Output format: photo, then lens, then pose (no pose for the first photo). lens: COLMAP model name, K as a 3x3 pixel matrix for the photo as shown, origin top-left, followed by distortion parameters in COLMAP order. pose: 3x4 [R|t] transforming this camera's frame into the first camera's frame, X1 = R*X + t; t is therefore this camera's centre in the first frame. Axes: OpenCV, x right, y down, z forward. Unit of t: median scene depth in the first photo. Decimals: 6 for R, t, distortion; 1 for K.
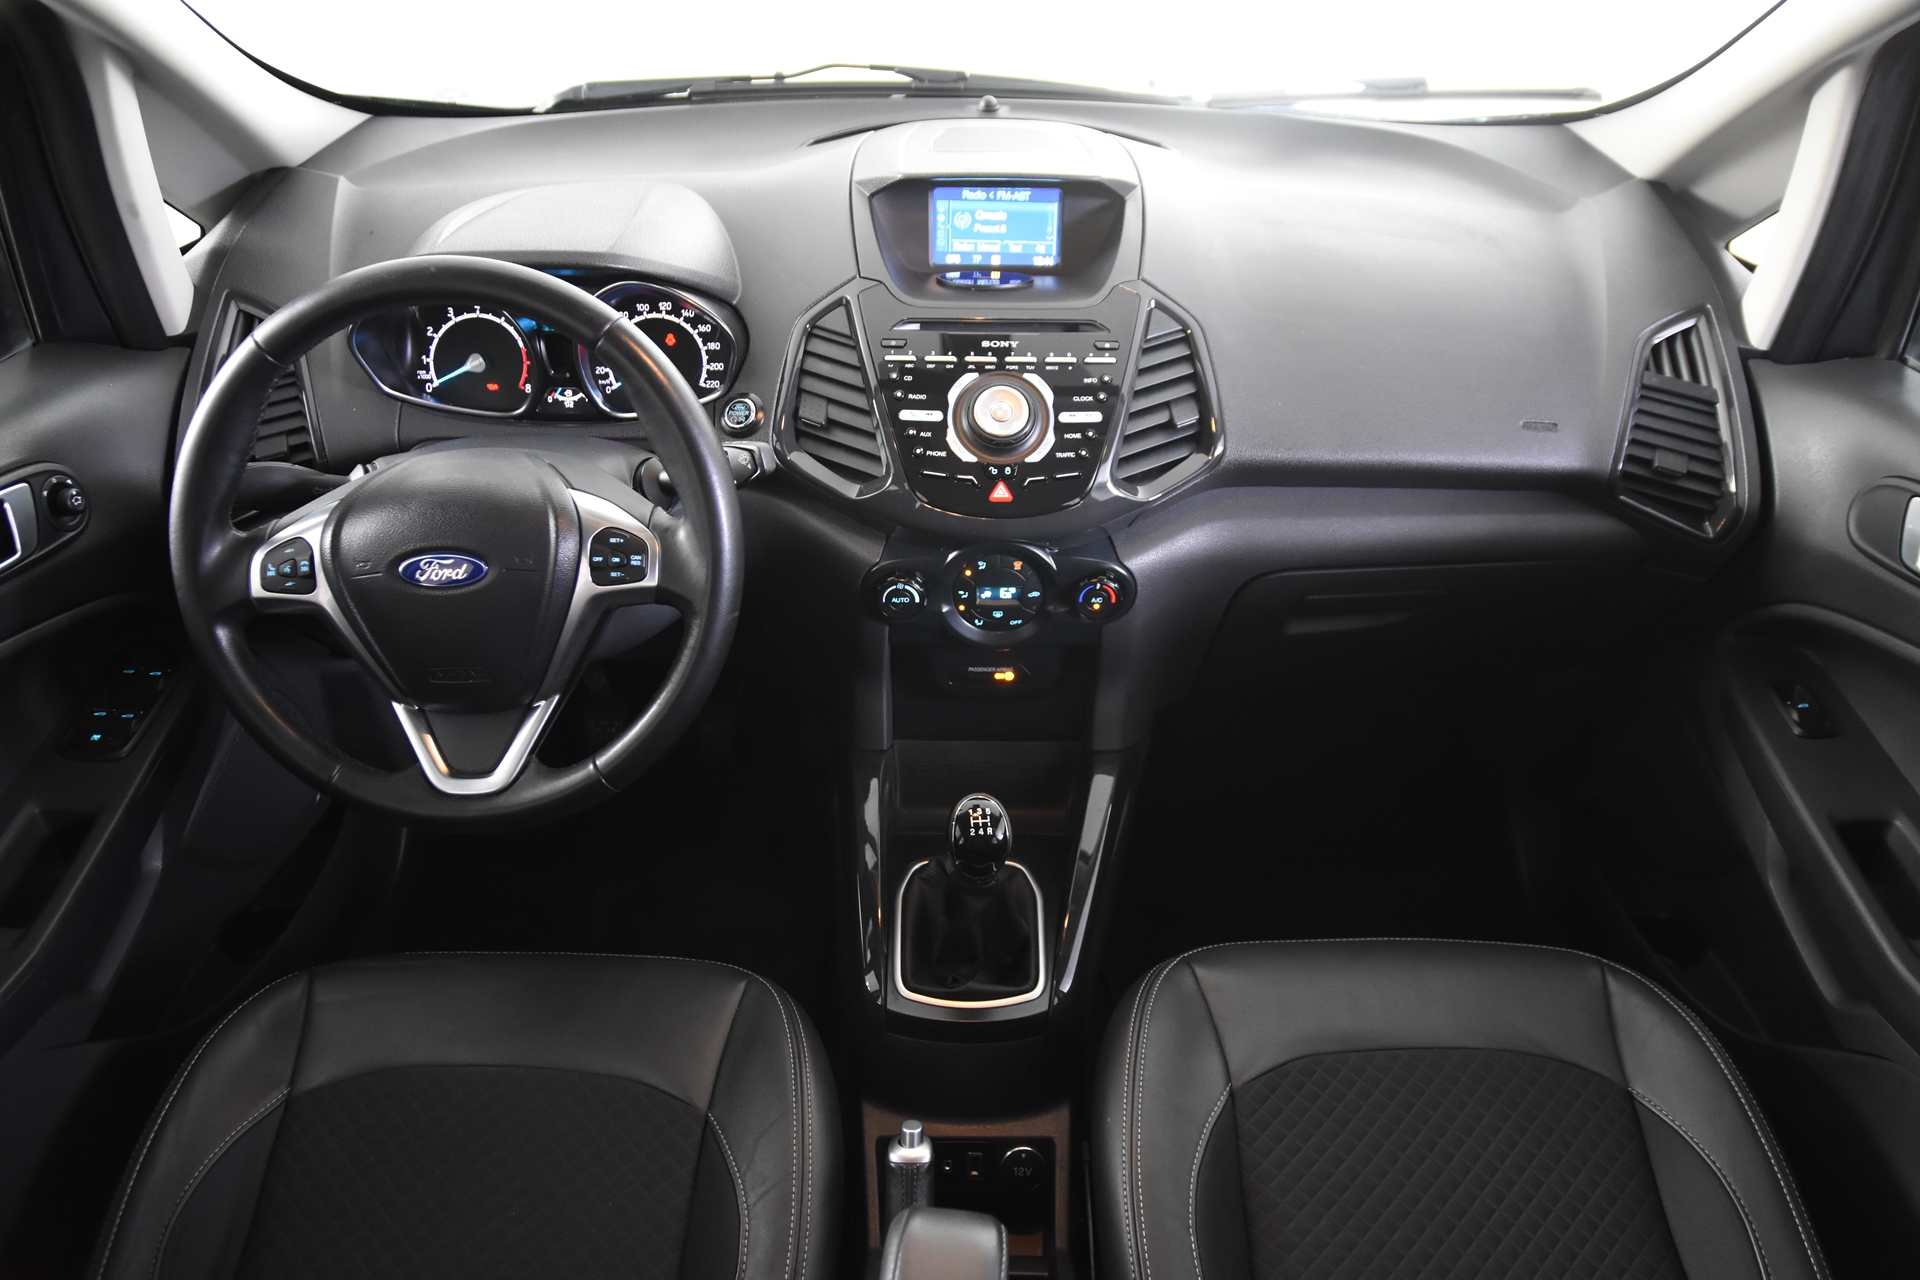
lens RADIAL K [[1420.0, 0, 957.8], [0, 1420.0, 647.1], [0, 0, 1]] dist [-0.125695, 0.098247]
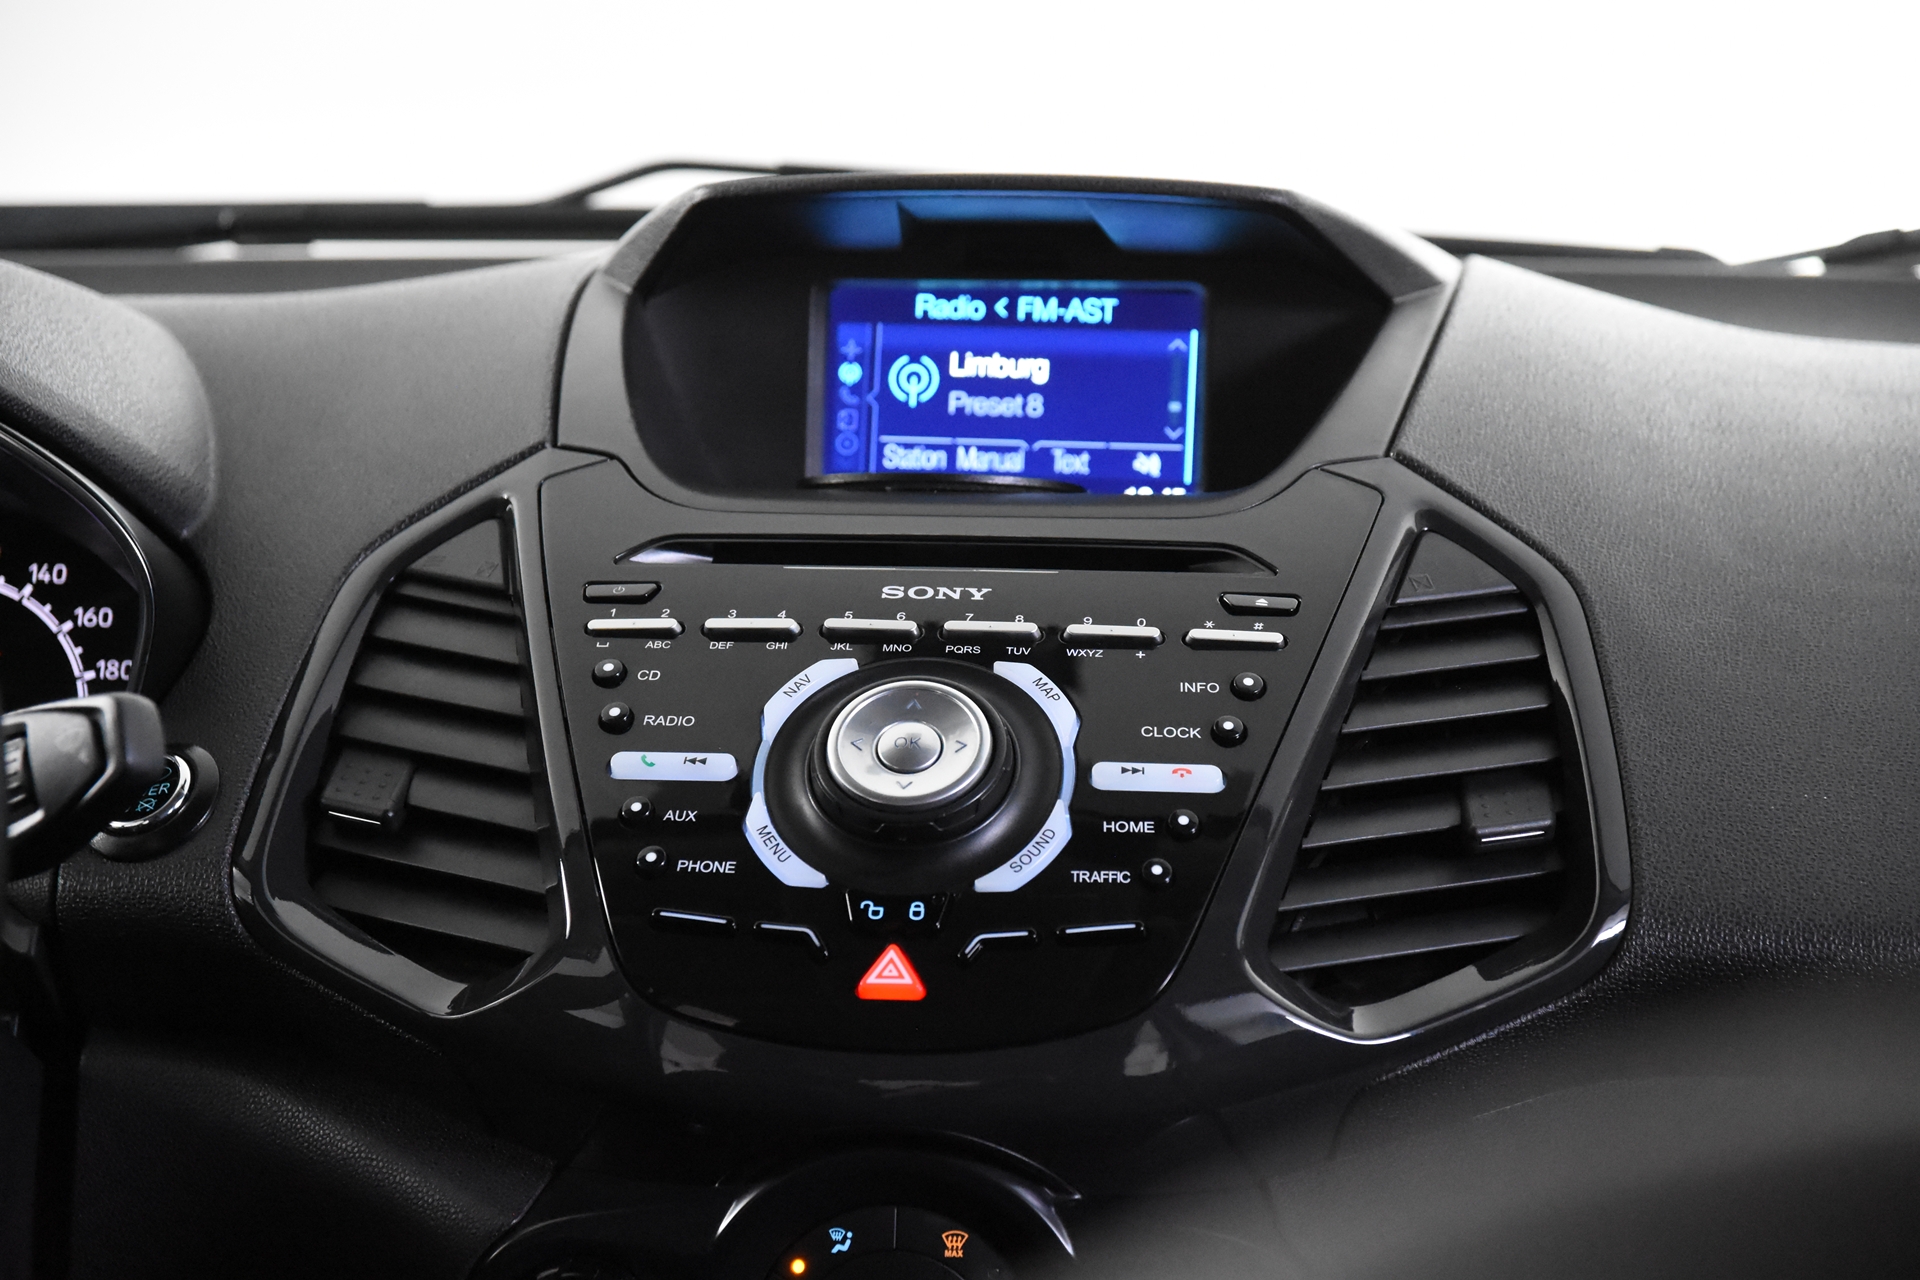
lens RADIAL K [[5352.2, 0, 1009.2], [0, 5352.2, 641.5], [0, 0, 1]] dist [0.224356, 0.000000]
pose [[0.993992, 0.009563, -0.109031, 0.181170], [-0.058382, 0.888947, -0.454275, 0.359186], [0.092579, 0.457911, 0.884164, -0.101952]]
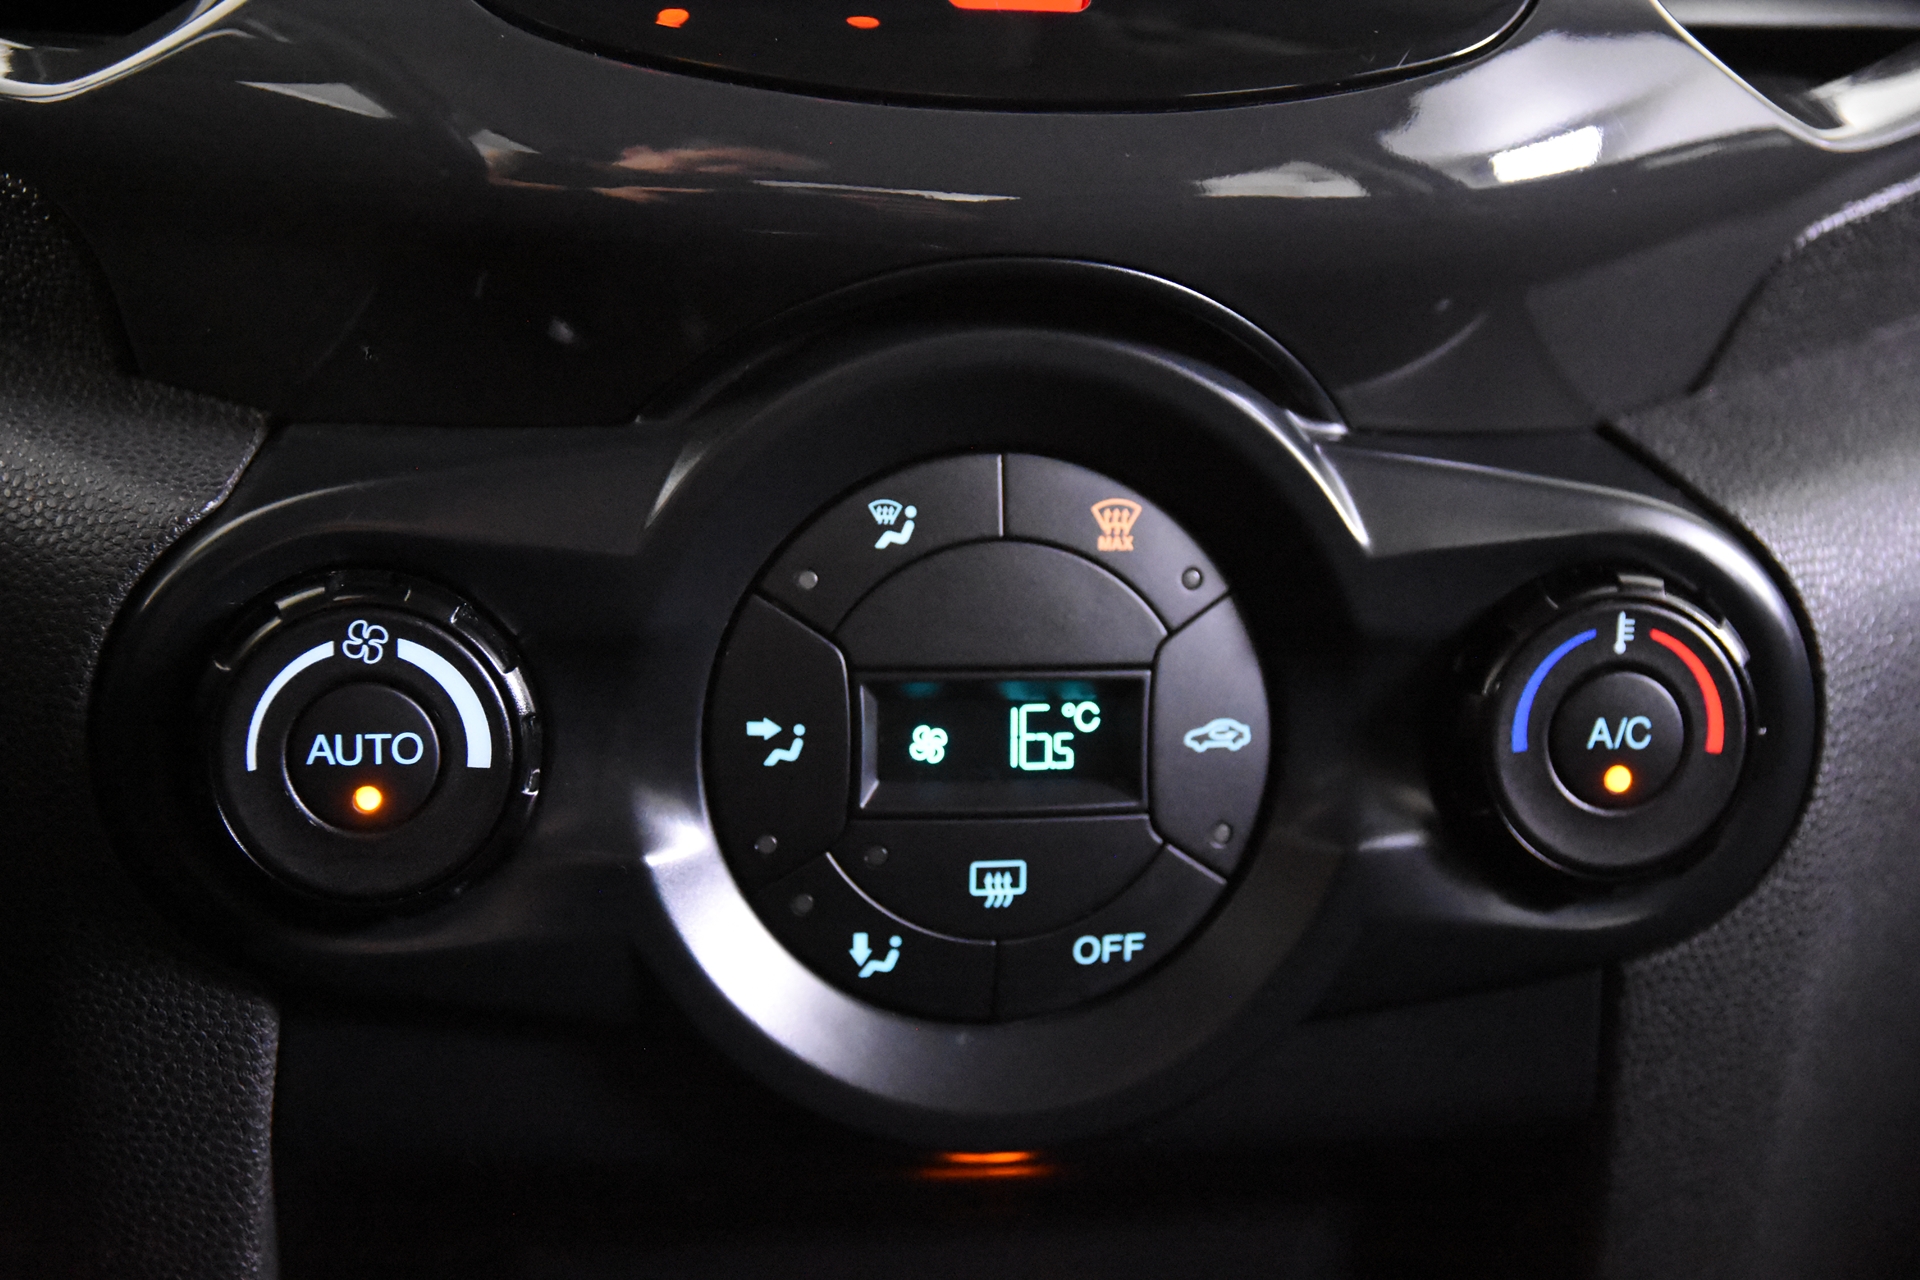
lens RADIAL K [[3338.7, 0, 967.7], [0, 3338.7, 640.3], [0, 0, 1]] dist [0.005701, 0.000000]
pose [[0.984795, -0.010695, 0.173390, -0.038779], [0.089506, 0.886664, -0.453670, 0.121189], [-0.148886, 0.462291, 0.874139, 0.681637]]
